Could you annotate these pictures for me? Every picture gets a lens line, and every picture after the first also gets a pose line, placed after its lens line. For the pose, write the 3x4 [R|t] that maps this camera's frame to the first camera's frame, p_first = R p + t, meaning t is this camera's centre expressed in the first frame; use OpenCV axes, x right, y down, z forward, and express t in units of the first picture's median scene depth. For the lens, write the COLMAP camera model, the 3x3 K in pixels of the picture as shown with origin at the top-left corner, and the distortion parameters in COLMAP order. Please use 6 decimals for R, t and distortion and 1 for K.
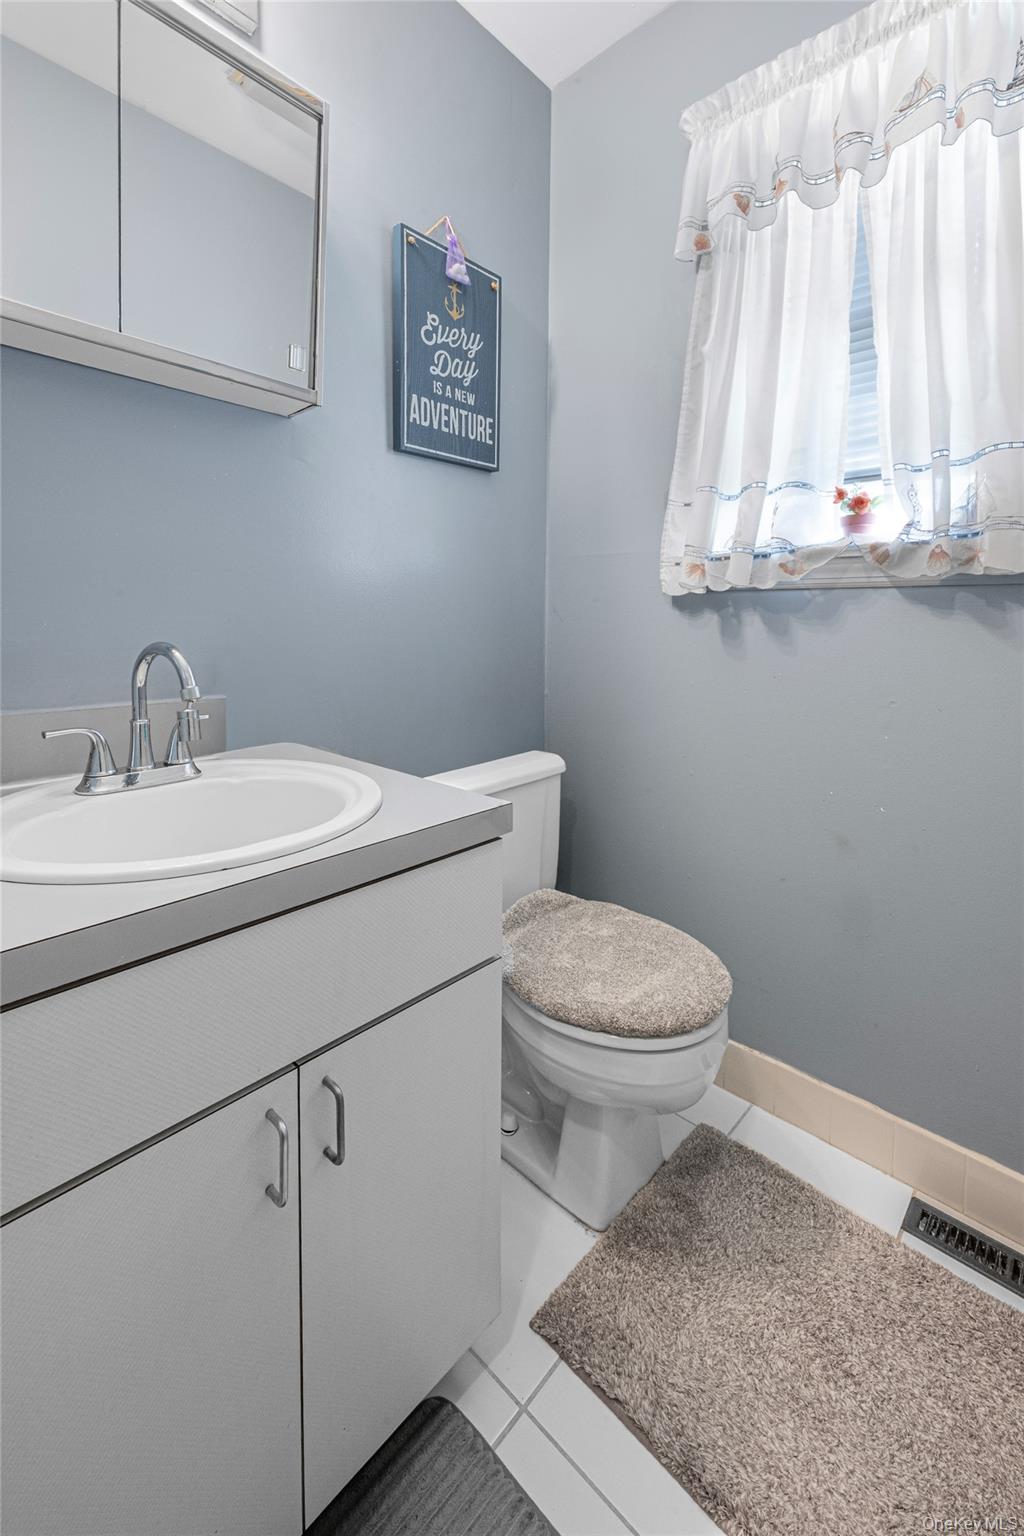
lens RADIAL K [[625.4, 0, 529.0], [0, 625.4, 642.8], [0, 0, 1]] dist [-0.000513, -0.000283]
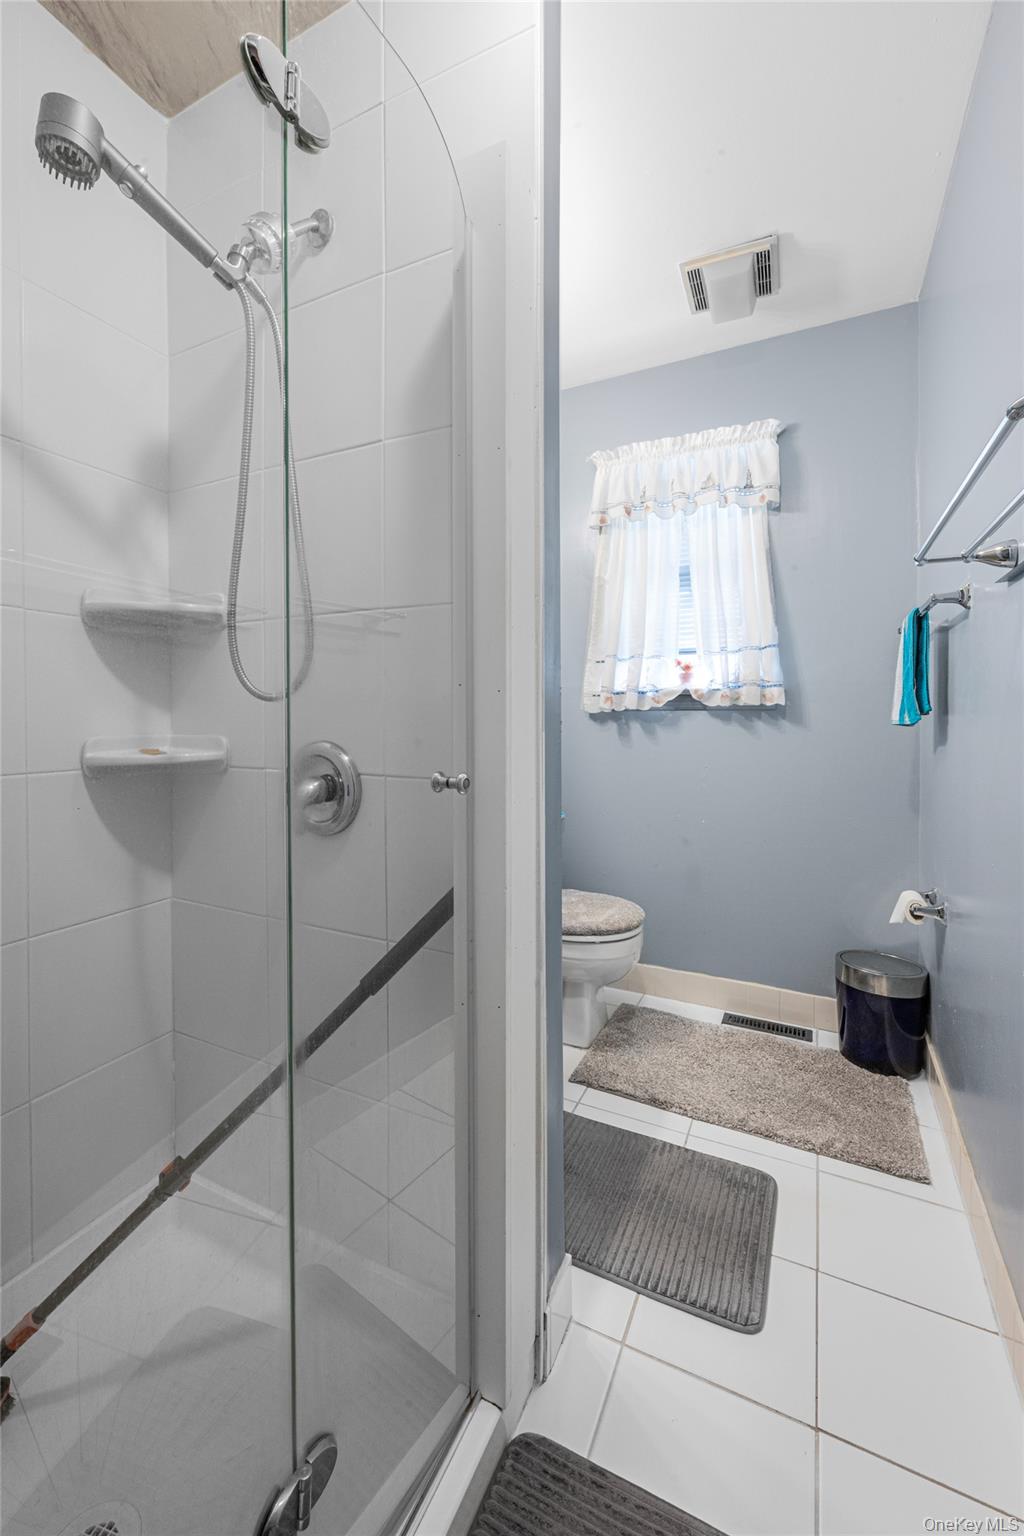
lens RADIAL K [[625.4, 0, 513.0], [0, 625.4, 708.6], [0, 0, 1]] dist [-0.000513, -0.000283]
pose [[0.956742, -0.018286, 0.290362, -0.582906], [0.028365, 0.999131, -0.030542, -0.046860], [-0.289552, 0.037457, 0.956429, -0.736882]]
